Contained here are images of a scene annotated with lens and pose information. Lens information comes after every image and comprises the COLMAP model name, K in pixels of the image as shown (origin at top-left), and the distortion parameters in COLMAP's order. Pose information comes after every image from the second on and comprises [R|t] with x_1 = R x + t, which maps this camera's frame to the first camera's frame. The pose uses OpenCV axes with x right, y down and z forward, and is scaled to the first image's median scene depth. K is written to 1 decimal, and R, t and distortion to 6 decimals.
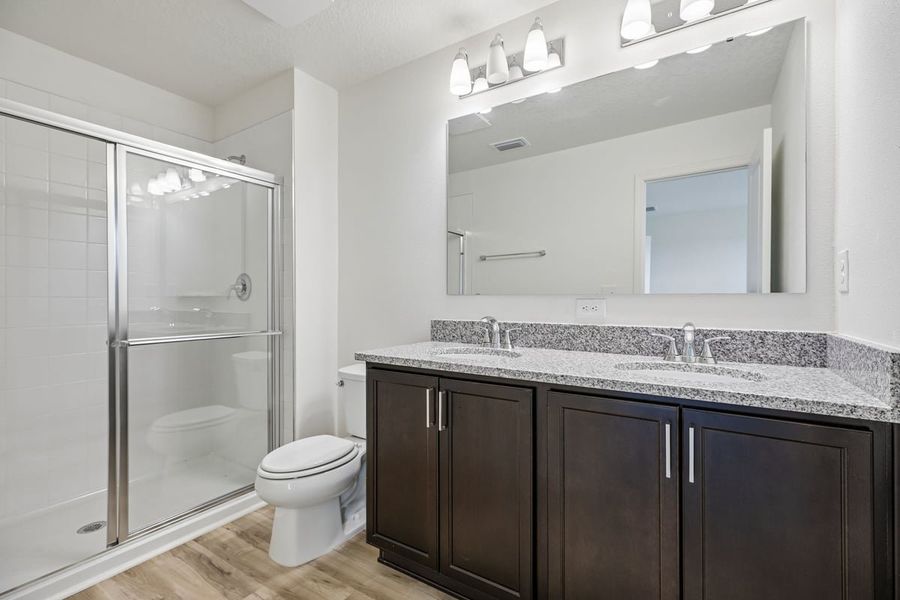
lens RADIAL K [[398.2, 0, 456.4], [0, 398.2, 296.4], [0, 0, 1]] dist [0.002906, 0.000212]
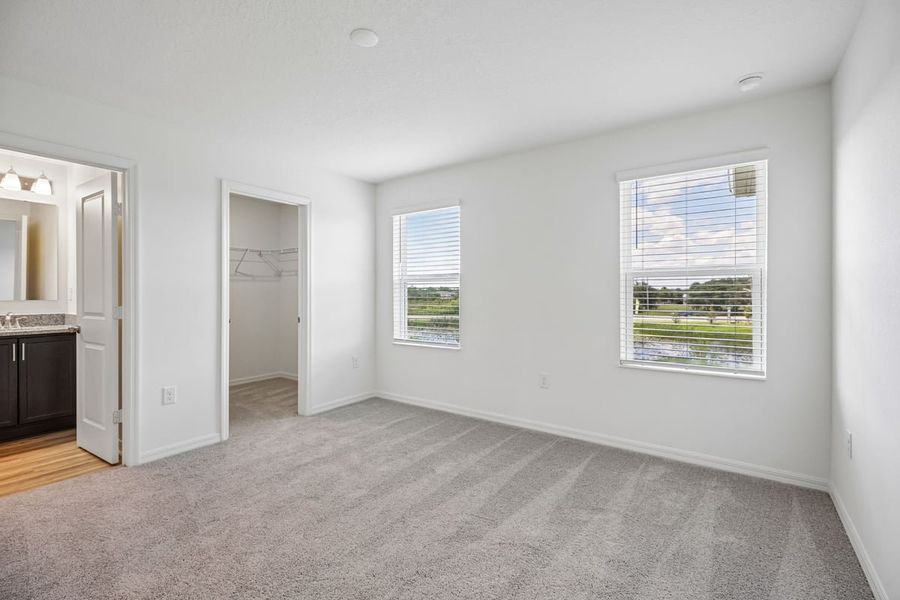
lens RADIAL K [[398.2, 0, 456.4], [0, 398.2, 296.4], [0, 0, 1]] dist [0.002906, 0.000212]
pose [[0.026797, 0.000147, 0.999641, -1.201007], [0.004159, 0.999991, -0.000259, -0.014900], [-0.999632, 0.004164, 0.026796, -1.220191]]
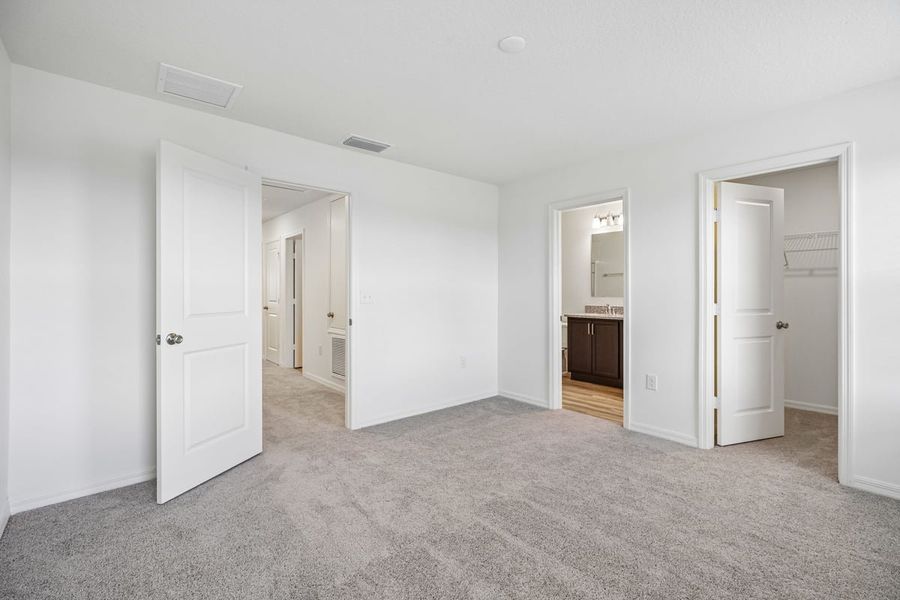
lens RADIAL K [[417.5, 0, 450.4], [0, 417.5, 288.3], [0, 0, 1]] dist [-0.001263, -0.000042]
pose [[0.956703, -0.005423, -0.291016, -0.112636], [0.003409, 0.999967, -0.007427, -0.039026], [0.291046, 0.006113, 0.956689, -2.010293]]
